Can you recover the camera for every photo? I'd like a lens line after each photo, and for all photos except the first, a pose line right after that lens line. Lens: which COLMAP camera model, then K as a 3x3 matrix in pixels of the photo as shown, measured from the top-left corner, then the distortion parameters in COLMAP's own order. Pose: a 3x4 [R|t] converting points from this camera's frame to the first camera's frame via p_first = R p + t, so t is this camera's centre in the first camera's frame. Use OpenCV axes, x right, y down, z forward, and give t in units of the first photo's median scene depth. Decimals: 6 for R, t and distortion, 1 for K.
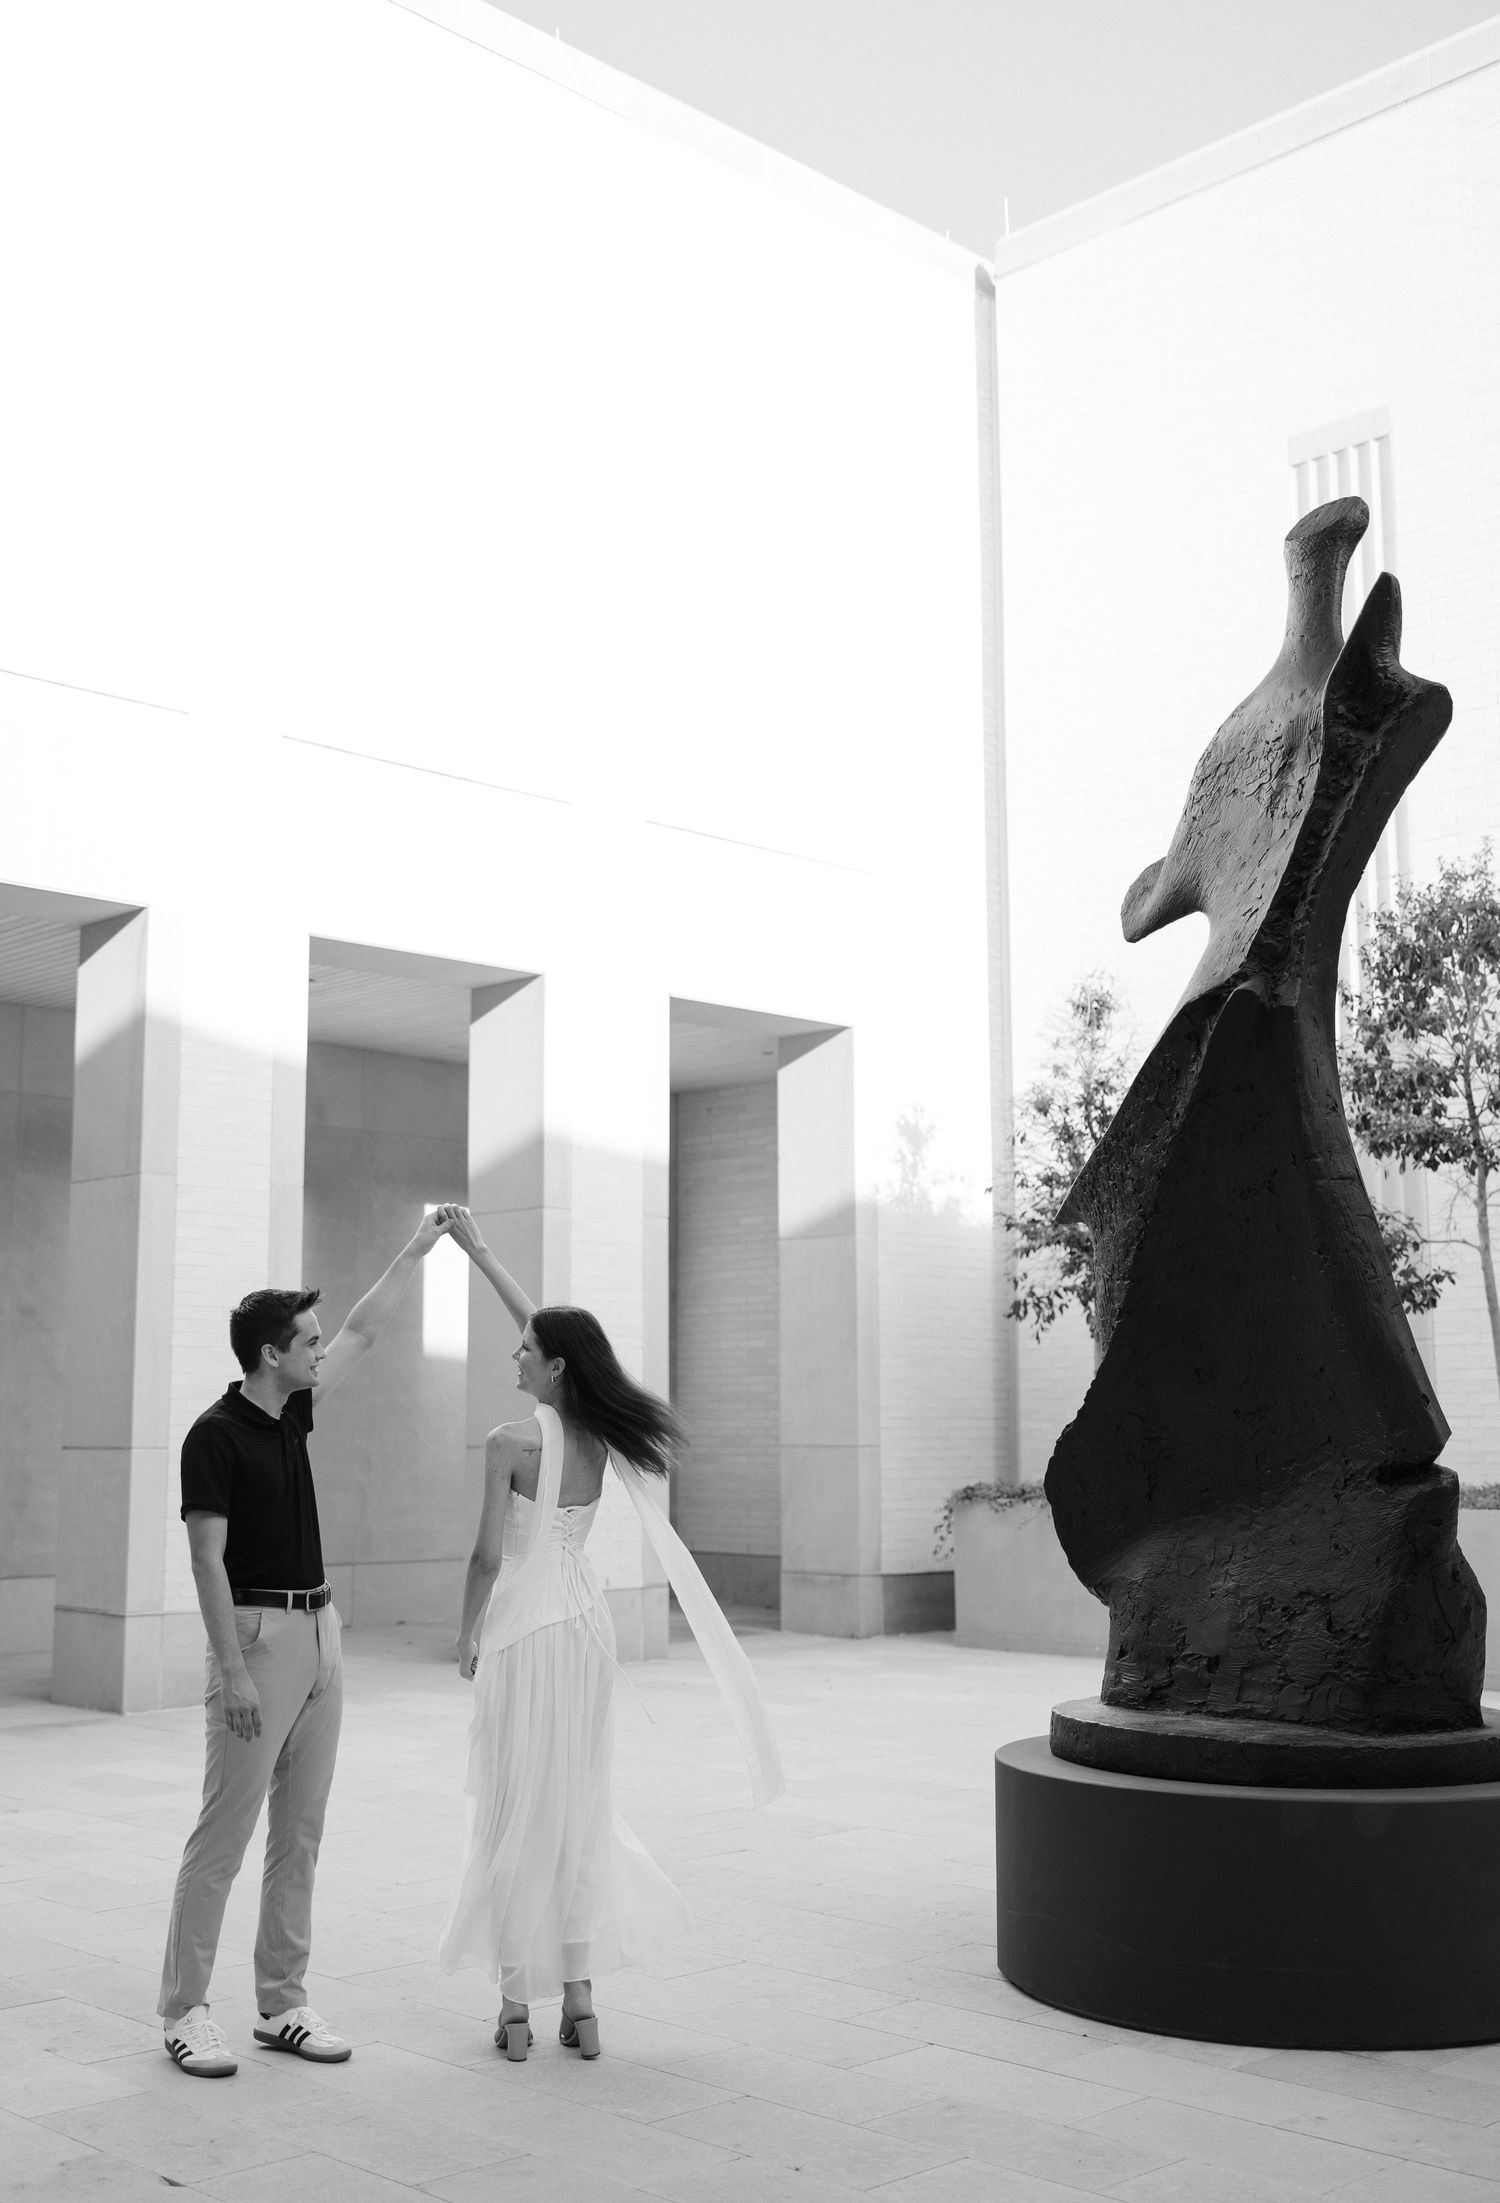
lens RADIAL K [[2254.4, 0, 750.0], [0, 2254.4, 1101.5], [0, 0, 1]] dist [0.004811, -0.010820]
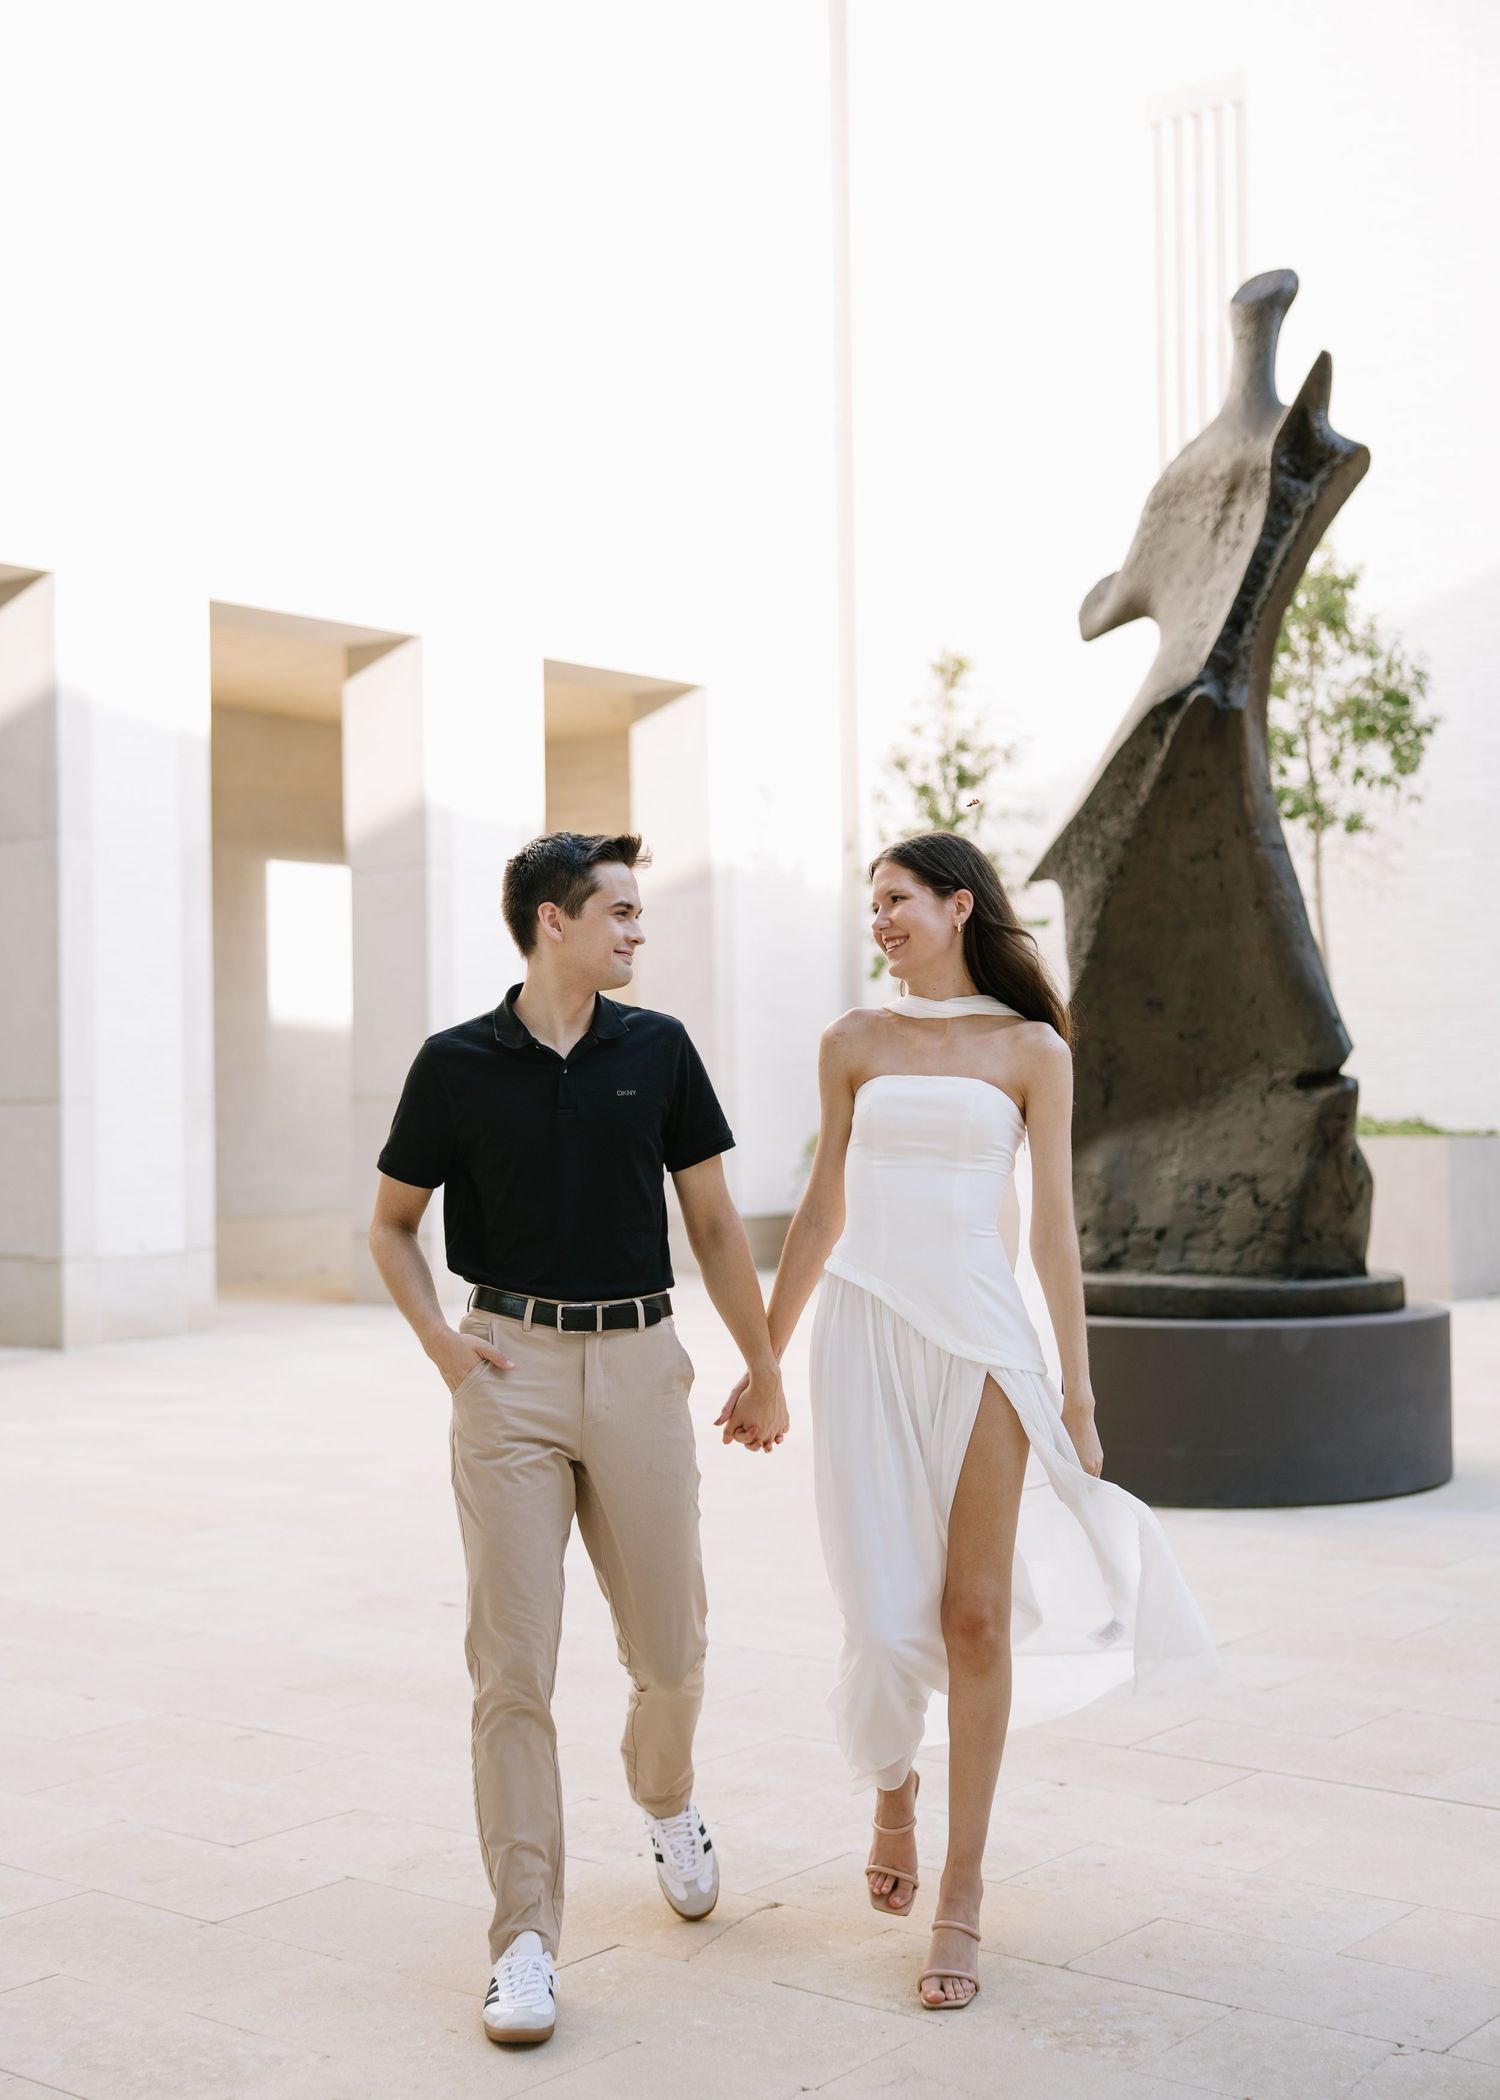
lens RADIAL K [[2502.7, 0, 750.0], [0, 2502.7, 1050.0], [0, 0, 1]] dist [0.004159, 0.010414]
pose [[0.992889, -0.013159, 0.118316, -0.180060], [-0.001618, 0.992288, 0.123941, -0.024061], [-0.119035, -0.123251, 0.985211, -0.323849]]
